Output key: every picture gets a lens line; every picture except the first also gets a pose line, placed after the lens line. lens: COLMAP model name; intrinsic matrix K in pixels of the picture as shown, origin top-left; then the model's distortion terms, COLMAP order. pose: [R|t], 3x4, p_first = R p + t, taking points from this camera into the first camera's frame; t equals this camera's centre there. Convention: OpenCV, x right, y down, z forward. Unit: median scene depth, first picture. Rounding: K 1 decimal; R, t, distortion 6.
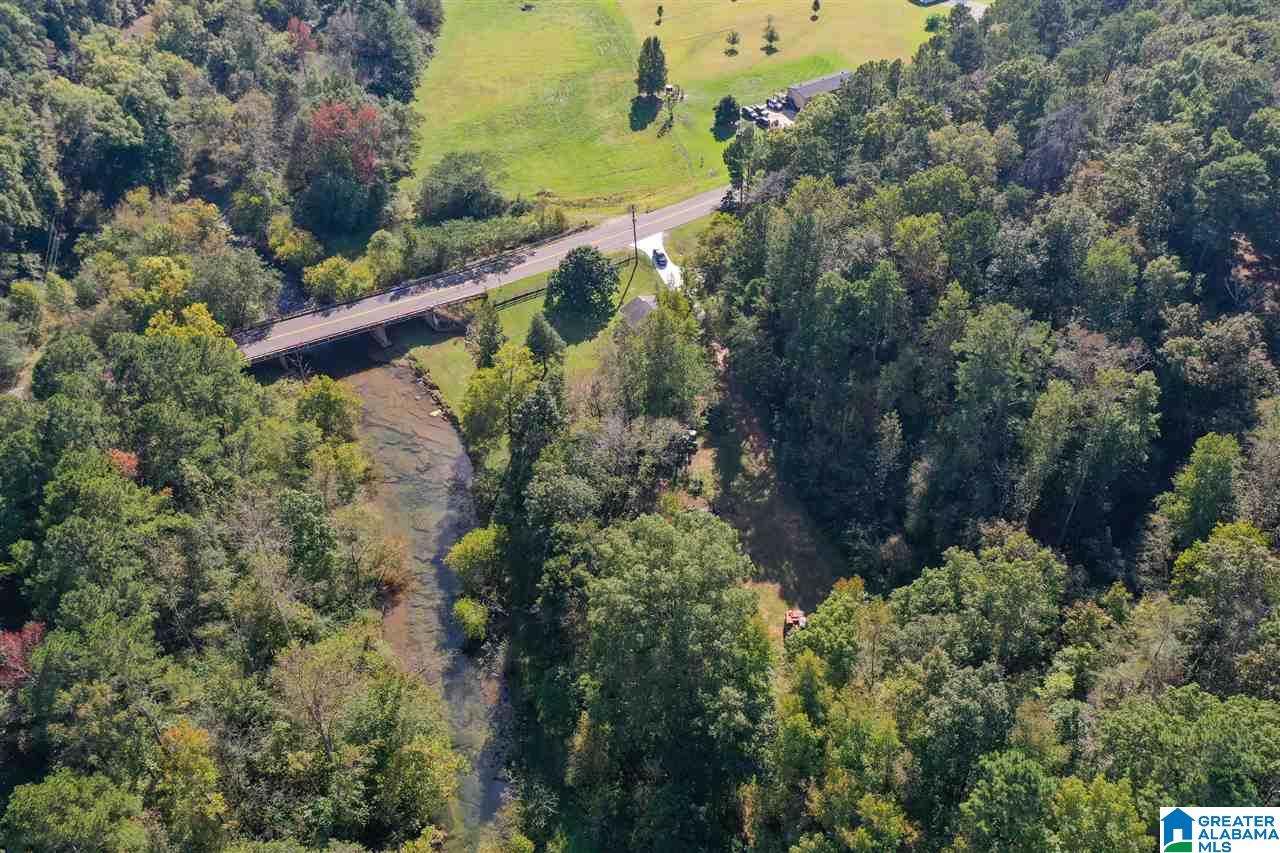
lens RADIAL K [[1009.5, 0, 640.0], [0, 1009.5, 426.5], [0, 0, 1]] dist [0.011941, -0.013295]
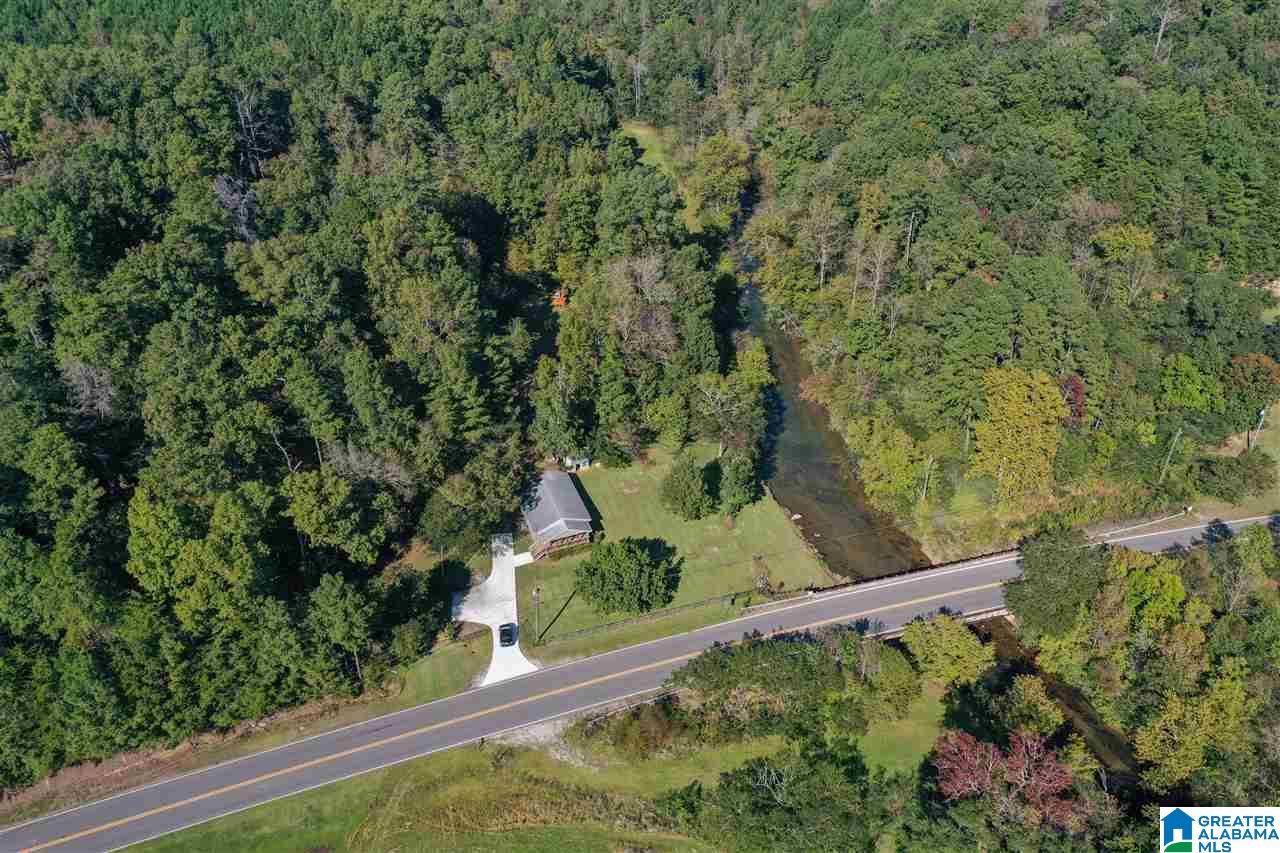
lens RADIAL K [[1009.5, 0, 640.0], [0, 1009.5, 426.5], [0, 0, 1]] dist [0.011941, -0.013295]
pose [[-0.980815, -0.100372, 0.167114, -0.185959], [0.142978, 0.212319, 0.966684, -0.909500], [-0.132509, 0.972032, -0.193895, 1.002512]]
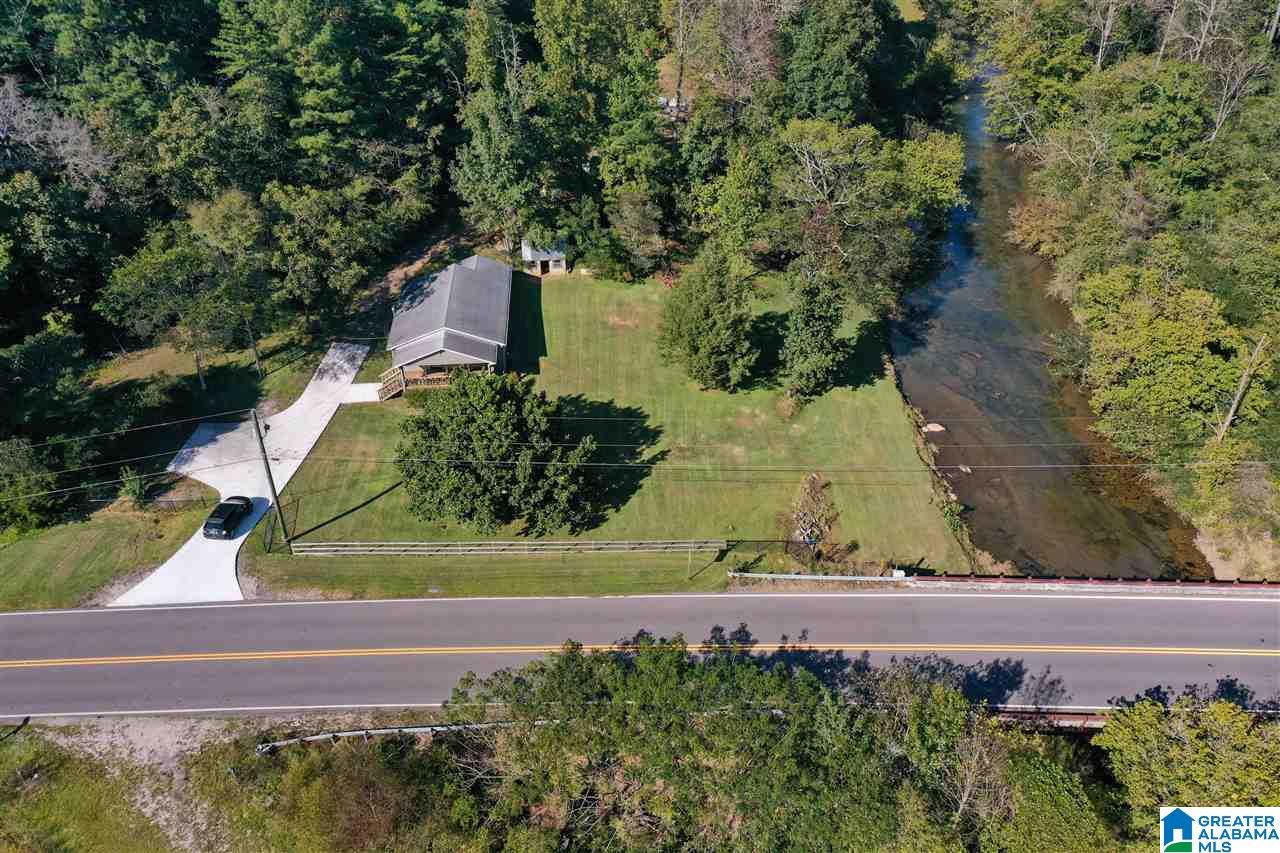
lens RADIAL K [[1009.5, 0, 640.0], [0, 1009.5, 426.5], [0, 0, 1]] dist [0.011941, -0.013295]
pose [[-0.878684, -0.283641, 0.384009, -0.236972], [0.330245, 0.219731, 0.917963, -0.459099], [-0.344750, 0.933416, -0.099403, 0.976220]]
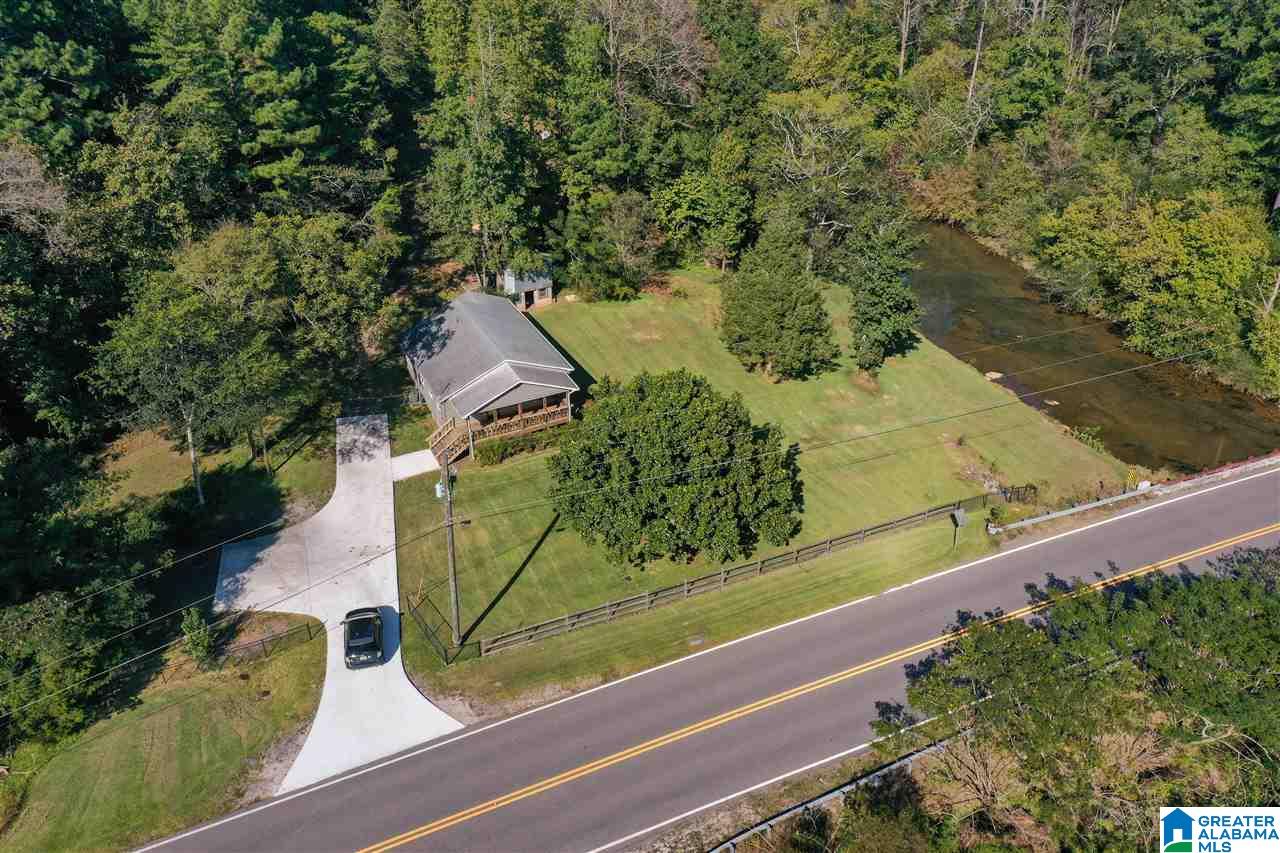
lens RADIAL K [[1007.0, 0, 640.0], [0, 1007.0, 426.5], [0, 0, 1]] dist [-0.000118, -0.001492]
pose [[-0.995155, -0.035453, 0.091706, -0.071406], [0.078204, 0.279901, 0.956838, -0.425407], [-0.059591, 0.959374, -0.275773, 1.036093]]
